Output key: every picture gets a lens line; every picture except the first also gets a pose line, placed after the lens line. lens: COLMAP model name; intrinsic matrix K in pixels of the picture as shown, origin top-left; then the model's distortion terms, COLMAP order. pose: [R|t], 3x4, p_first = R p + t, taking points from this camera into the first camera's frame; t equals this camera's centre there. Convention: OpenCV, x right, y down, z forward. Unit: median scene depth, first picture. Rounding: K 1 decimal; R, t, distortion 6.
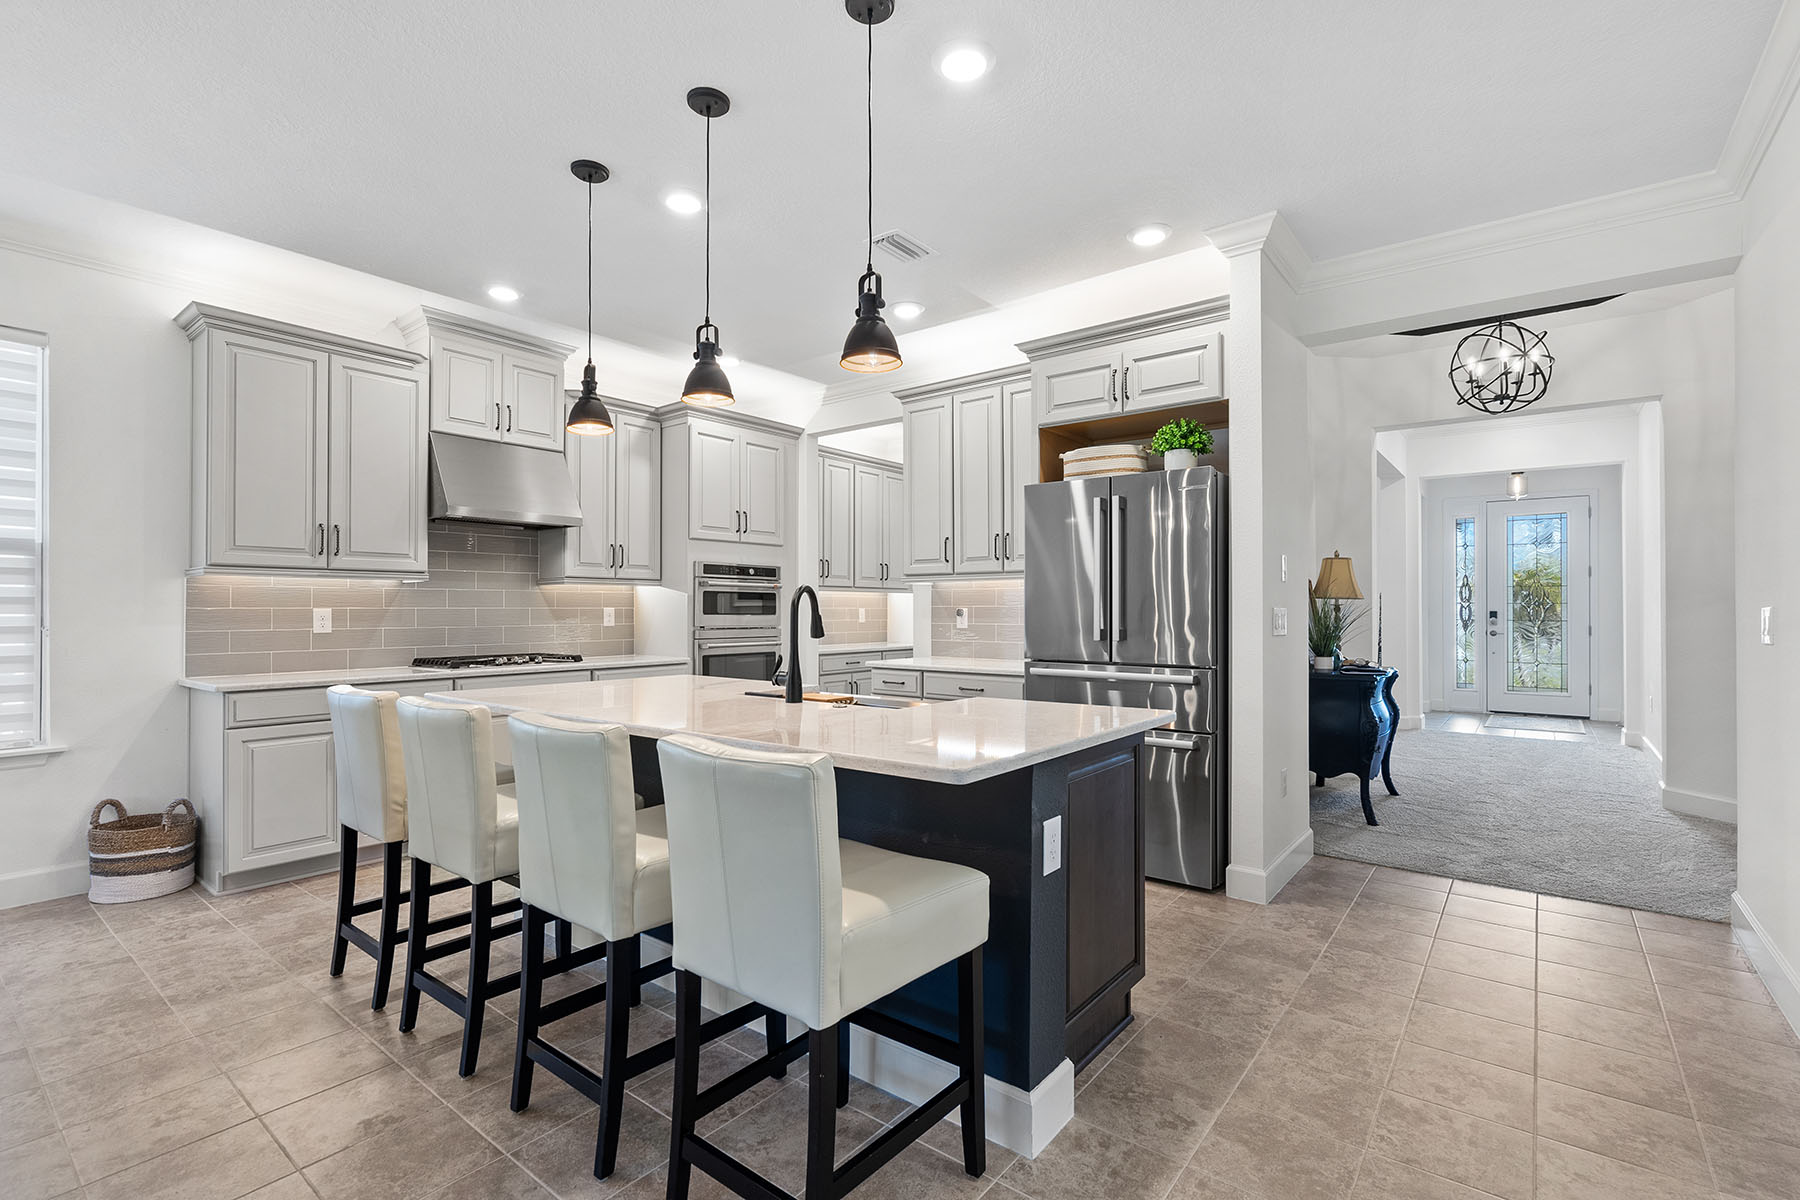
lens RADIAL K [[812.0, 0, 901.2], [0, 812.0, 605.3], [0, 0, 1]] dist [-0.004459, 0.000714]
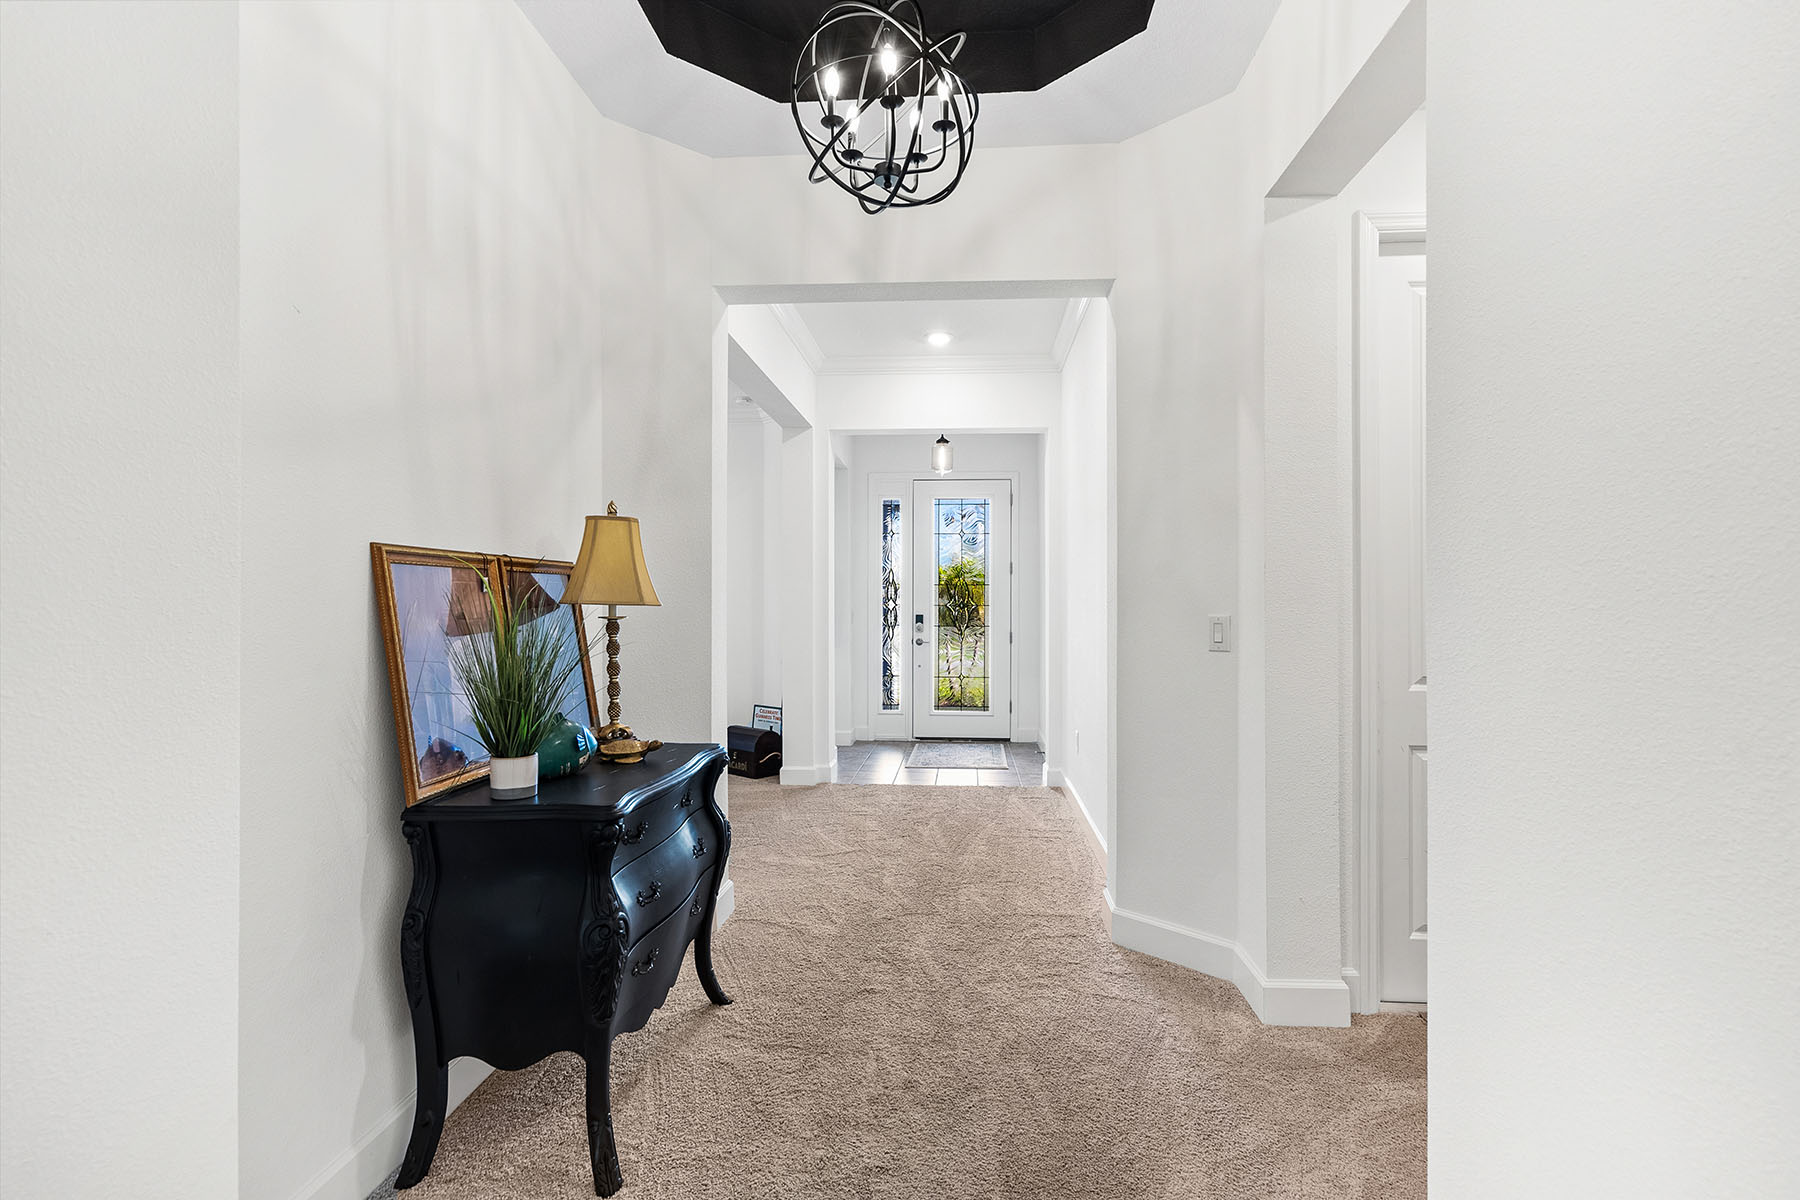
lens RADIAL K [[896.6, 0, 902.2], [0, 896.6, 600.6], [0, 0, 1]] dist [-0.000038, -0.000029]
pose [[0.828961, 0.003896, 0.559292, 0.246036], [-0.003682, 0.999992, -0.001509, -0.006545], [-0.559294, -0.000808, 0.828969, 0.304158]]
